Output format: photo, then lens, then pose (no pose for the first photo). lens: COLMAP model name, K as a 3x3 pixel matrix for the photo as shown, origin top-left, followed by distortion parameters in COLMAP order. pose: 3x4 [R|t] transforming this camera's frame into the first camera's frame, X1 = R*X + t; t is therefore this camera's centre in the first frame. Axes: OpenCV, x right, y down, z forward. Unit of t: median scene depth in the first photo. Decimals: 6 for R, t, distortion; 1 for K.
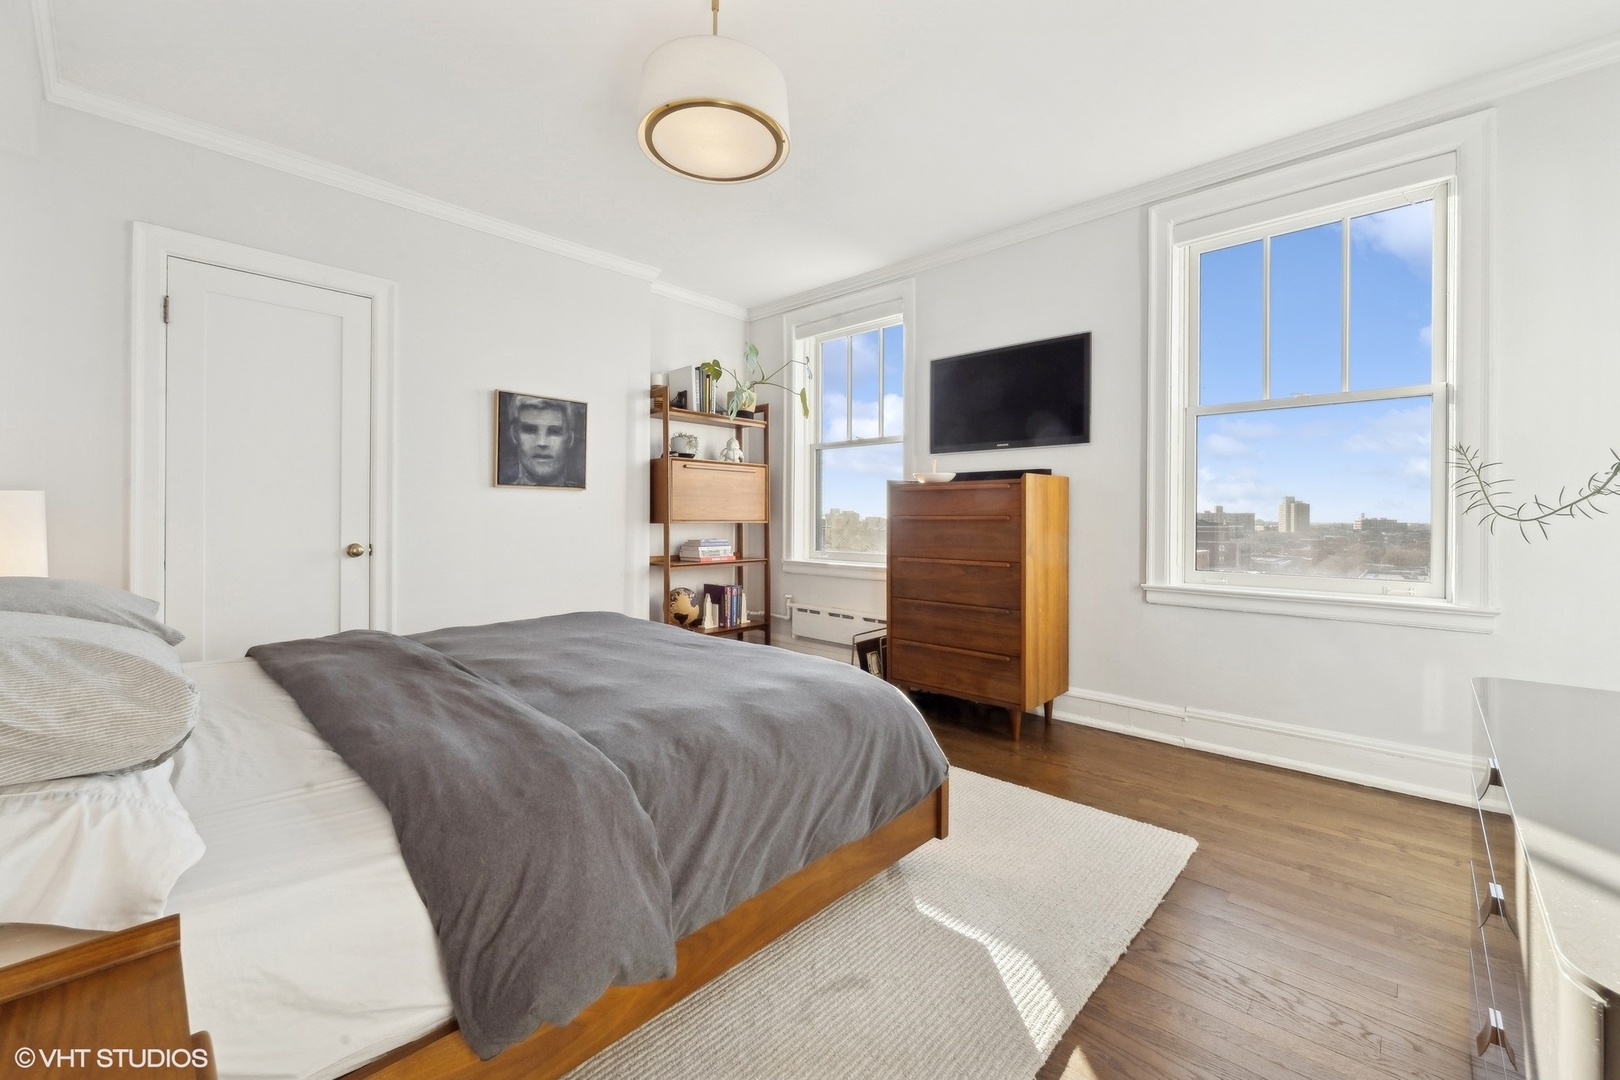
lens RADIAL K [[643.1, 0, 813.2], [0, 643.1, 541.0], [0, 0, 1]] dist [-0.001965, -0.000020]
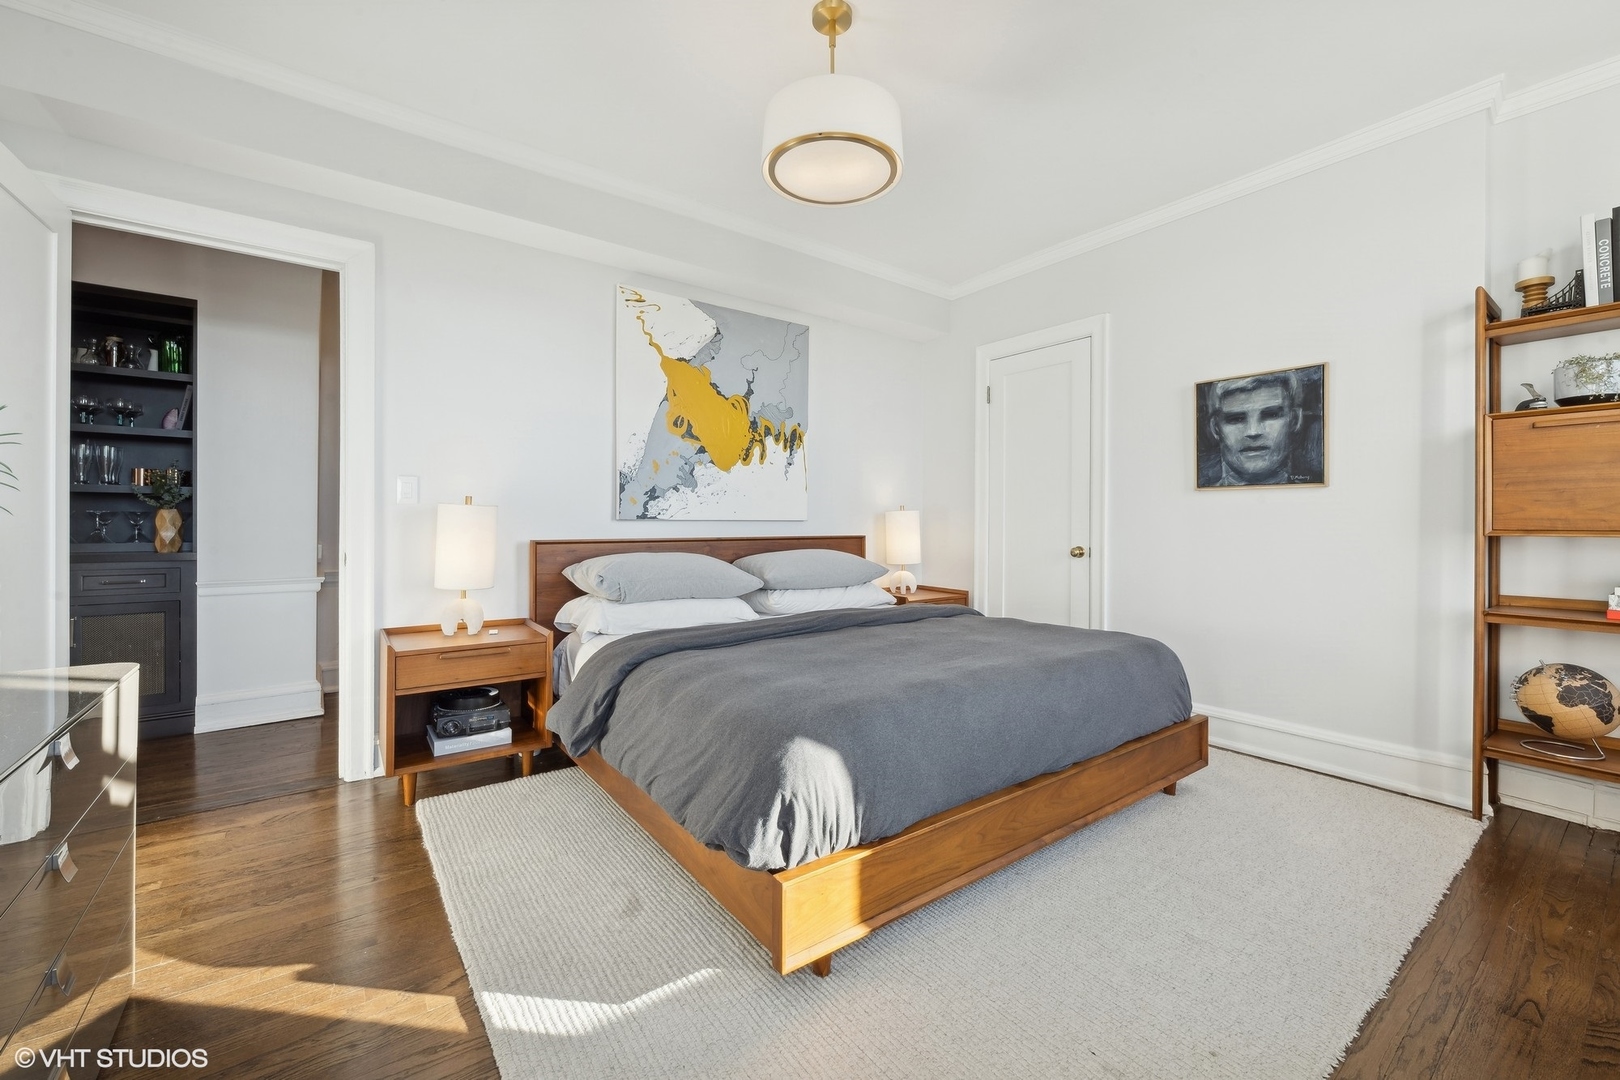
lens RADIAL K [[643.1, 0, 813.2], [0, 643.1, 541.0], [0, 0, 1]] dist [-0.001965, -0.000020]
pose [[-0.160576, 0.025708, -0.986689, 0.474295], [-0.038579, 0.998733, 0.032300, -0.021245], [0.986269, 0.043252, -0.159381, 0.602222]]
